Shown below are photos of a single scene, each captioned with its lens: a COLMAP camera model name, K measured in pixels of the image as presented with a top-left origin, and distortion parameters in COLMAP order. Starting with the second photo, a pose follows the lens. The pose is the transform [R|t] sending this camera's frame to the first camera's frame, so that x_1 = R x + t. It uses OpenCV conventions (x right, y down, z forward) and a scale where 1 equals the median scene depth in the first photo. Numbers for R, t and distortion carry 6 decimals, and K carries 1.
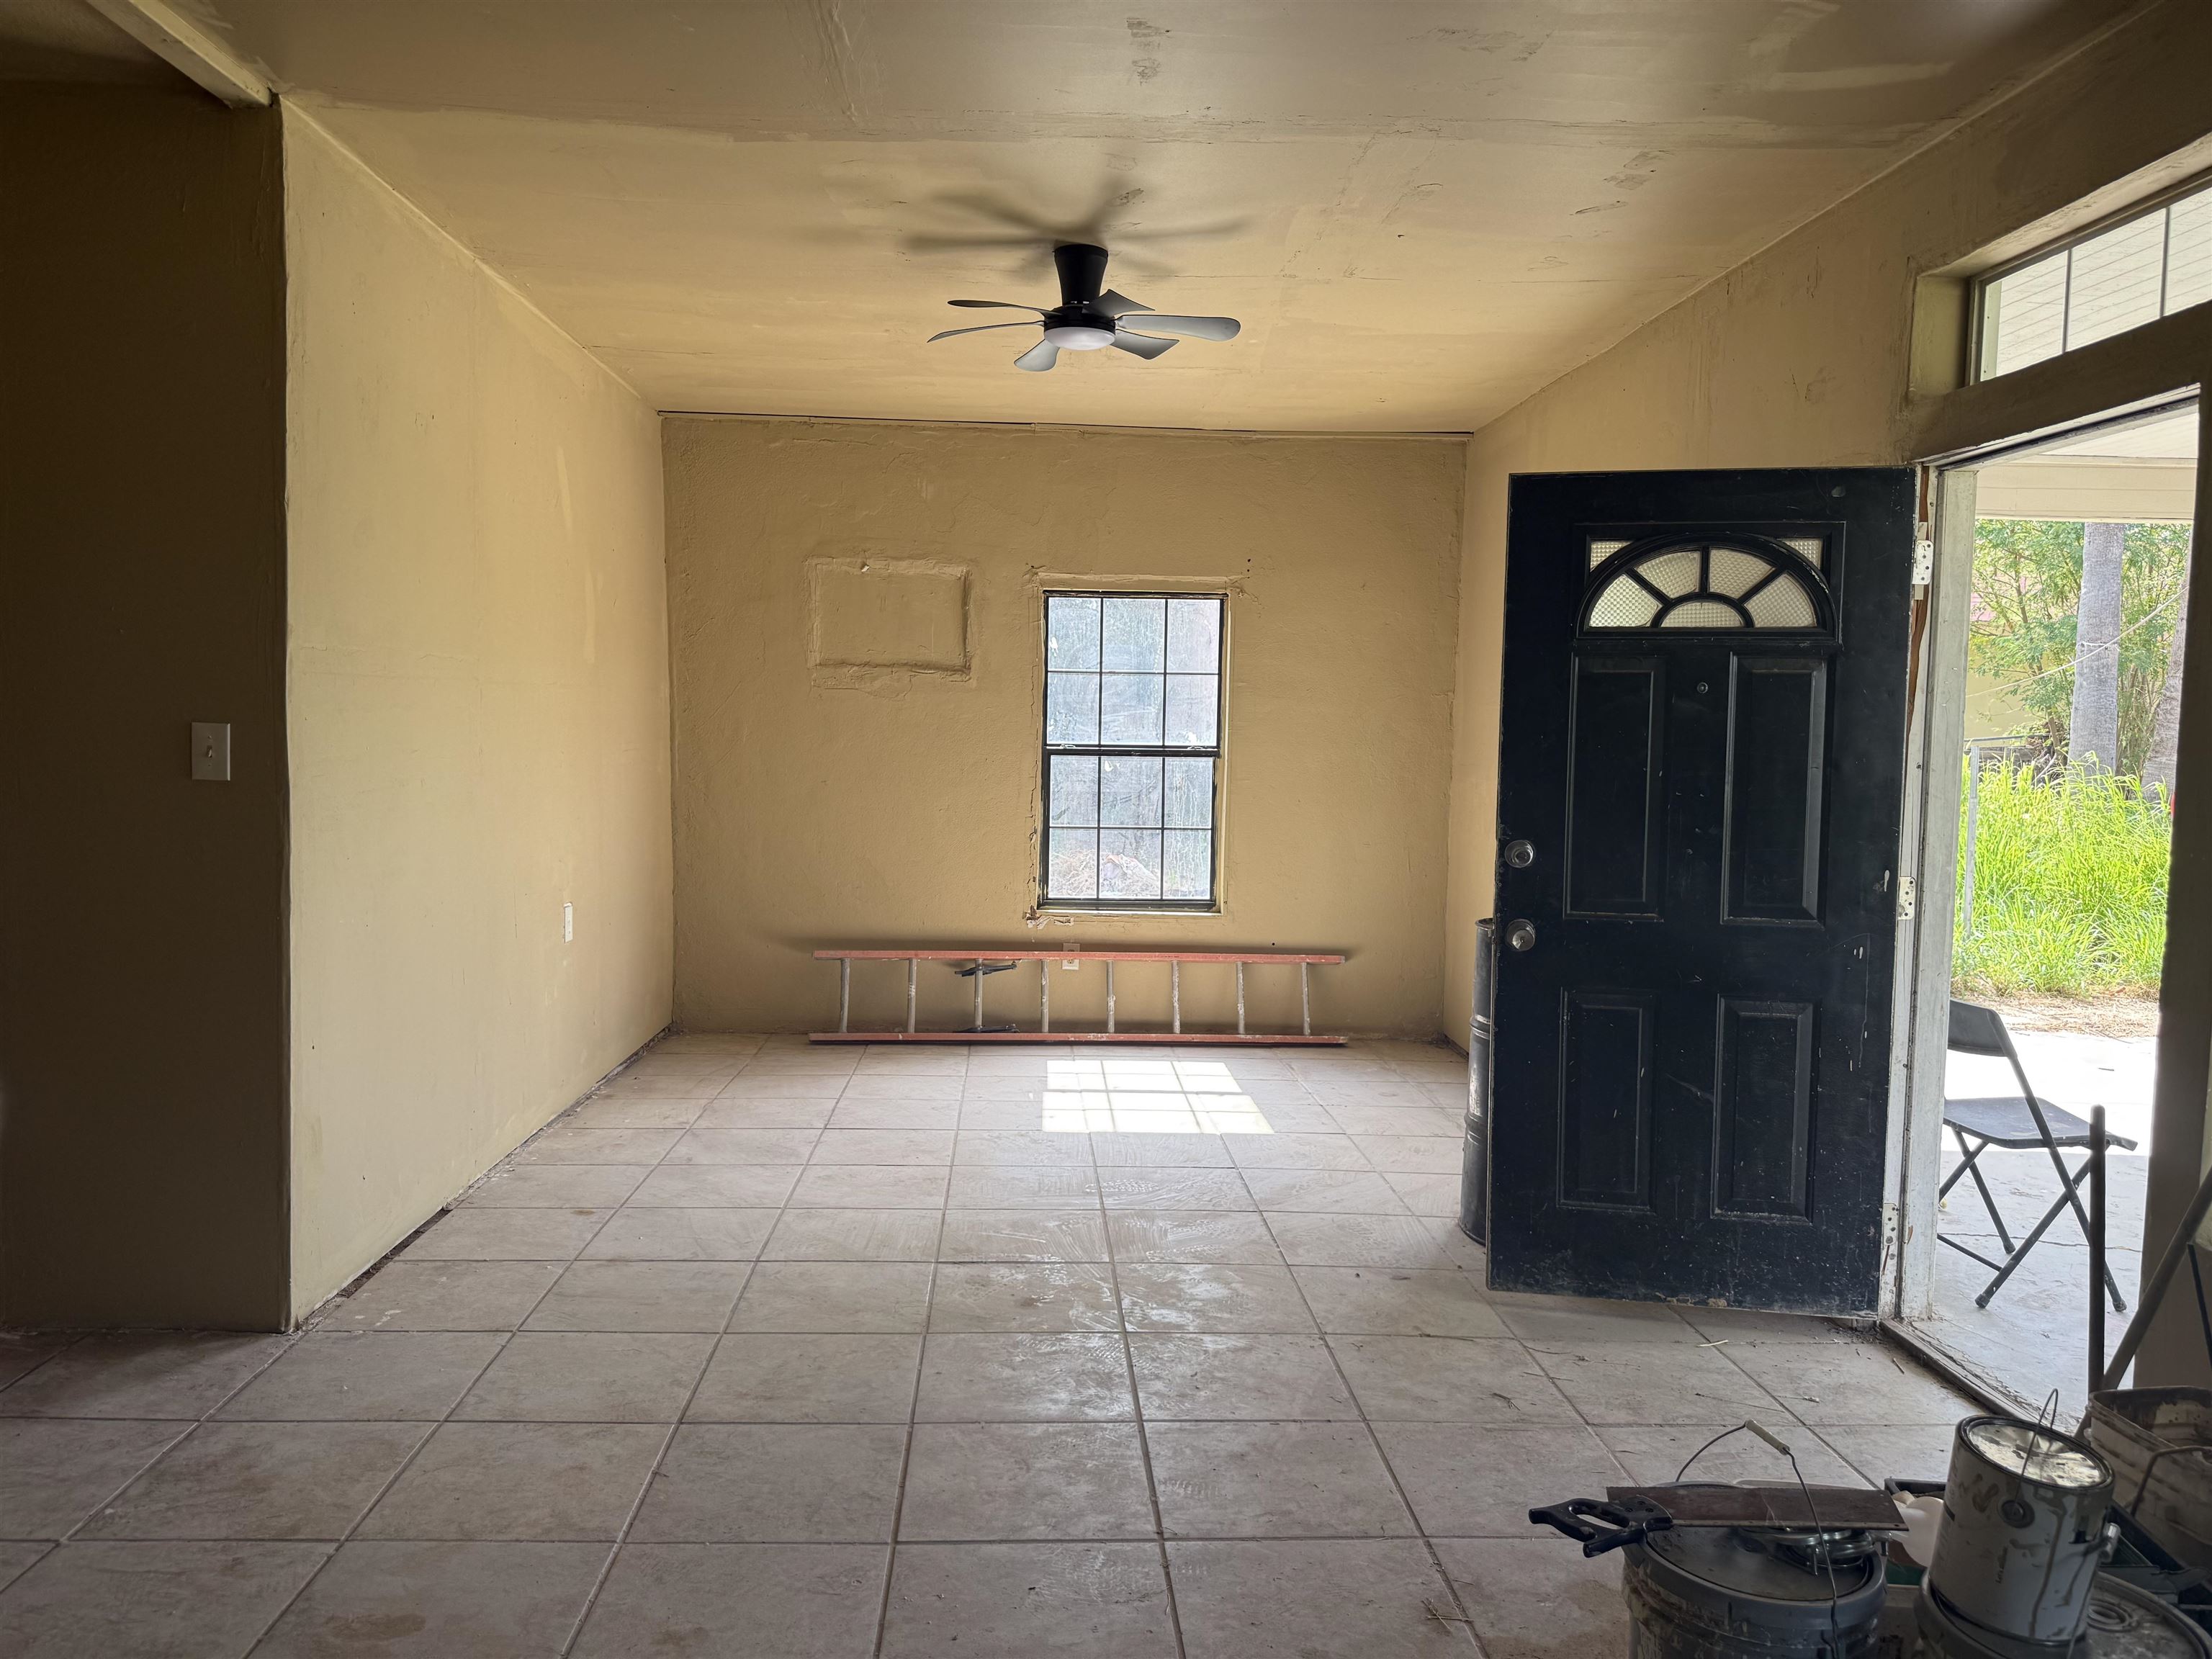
lens RADIAL K [[1575.0, 0, 1098.1], [0, 1575.0, 837.4], [0, 0, 1]] dist [0.057347, -0.073550]
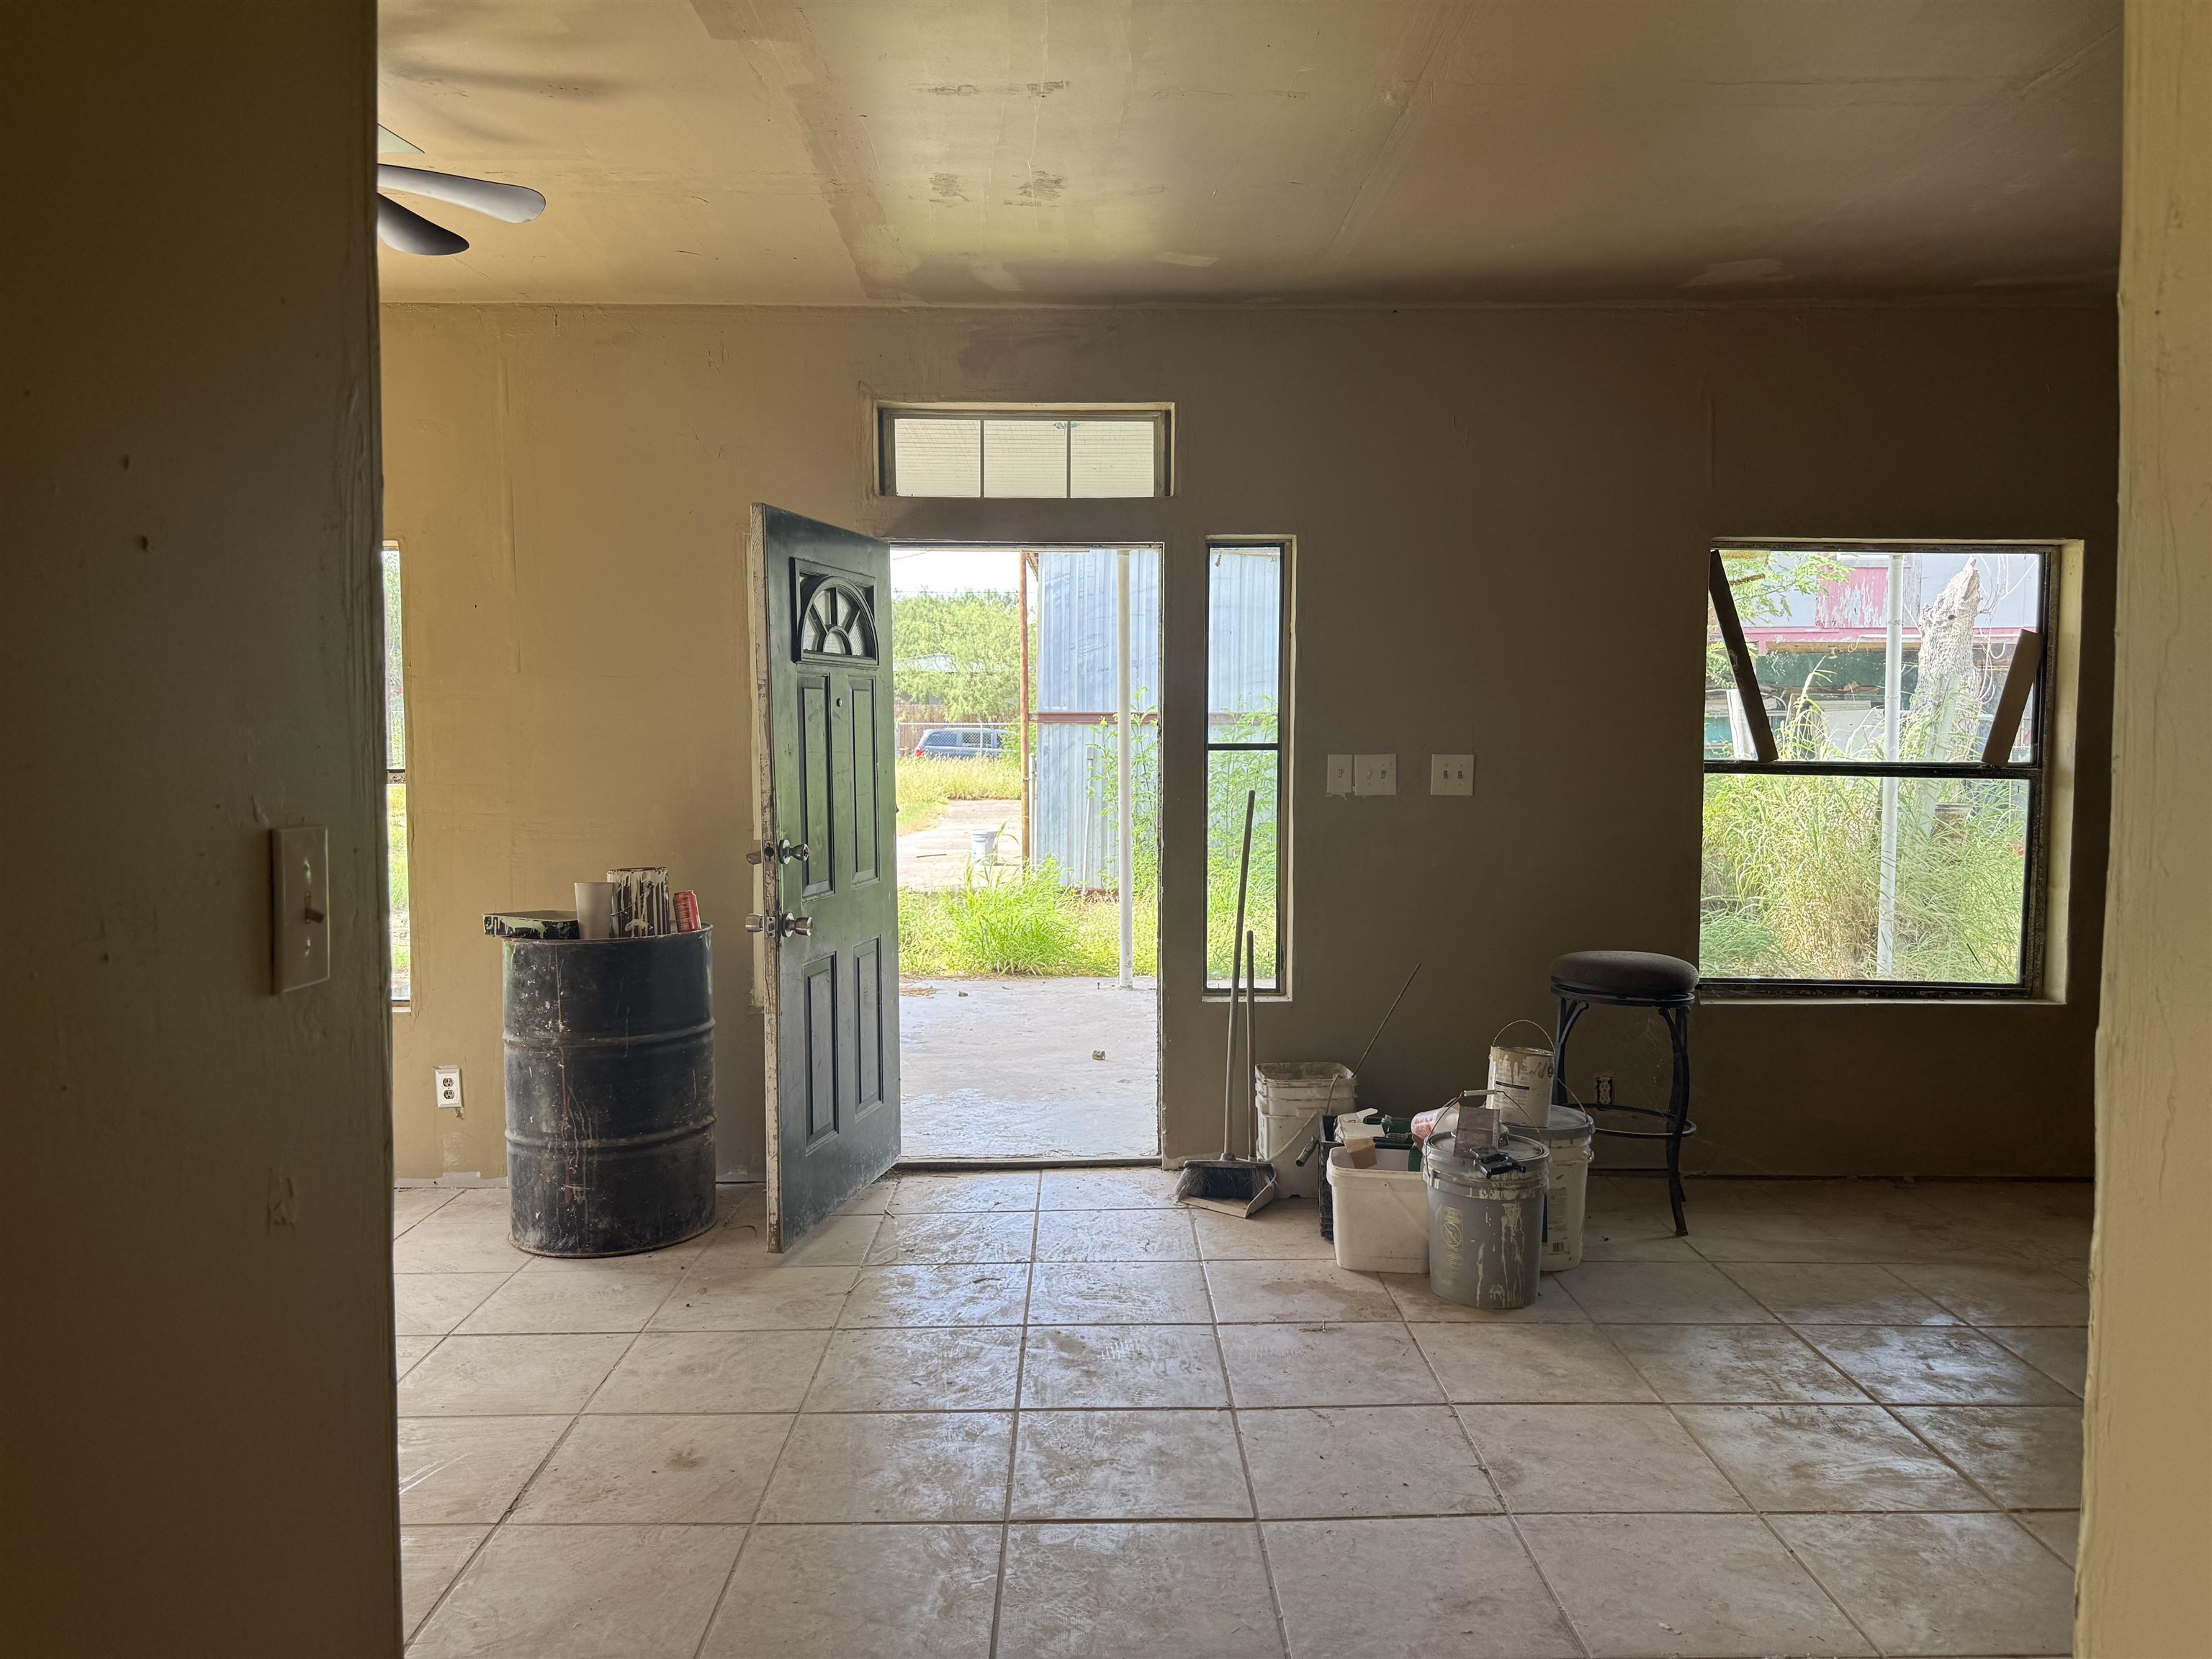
lens RADIAL K [[1575.0, 0, 1098.1], [0, 1575.0, 837.4], [0, 0, 1]] dist [0.057347, -0.073550]
pose [[0.004949, -0.068059, 0.997669, -0.912396], [0.073196, 0.995030, 0.067516, -0.058336], [-0.997305, 0.072691, 0.009906, 0.863657]]
